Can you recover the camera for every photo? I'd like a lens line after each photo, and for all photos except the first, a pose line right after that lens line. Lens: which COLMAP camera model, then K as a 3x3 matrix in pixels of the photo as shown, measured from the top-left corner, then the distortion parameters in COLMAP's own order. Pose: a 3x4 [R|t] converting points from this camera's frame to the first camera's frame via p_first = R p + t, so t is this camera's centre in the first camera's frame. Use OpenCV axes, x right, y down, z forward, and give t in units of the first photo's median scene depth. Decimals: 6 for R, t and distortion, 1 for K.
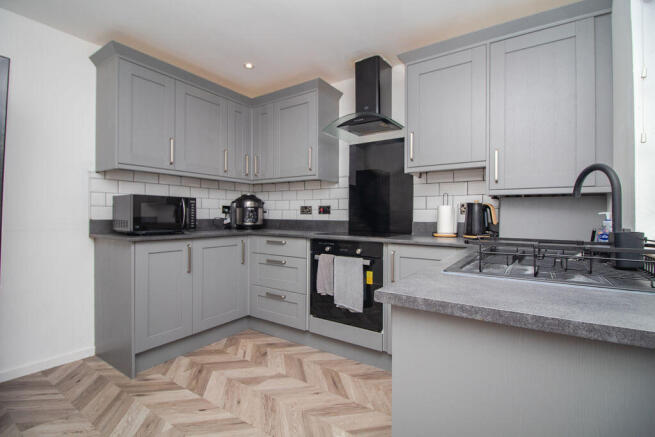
lens RADIAL K [[305.6, 0, 326.7], [0, 305.6, 217.3], [0, 0, 1]] dist [-0.012727, -0.003343]
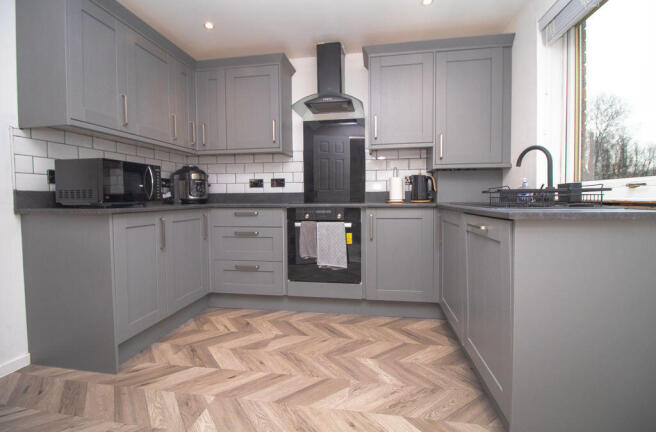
lens RADIAL K [[306.1, 0, 329.5], [0, 306.1, 211.1], [0, 0, 1]] dist [-0.012727, -0.003343]
pose [[0.907345, -0.033665, 0.419036, -0.378793], [0.017226, 0.998929, 0.042953, 0.039684], [-0.420033, -0.031755, 0.906953, -0.016180]]
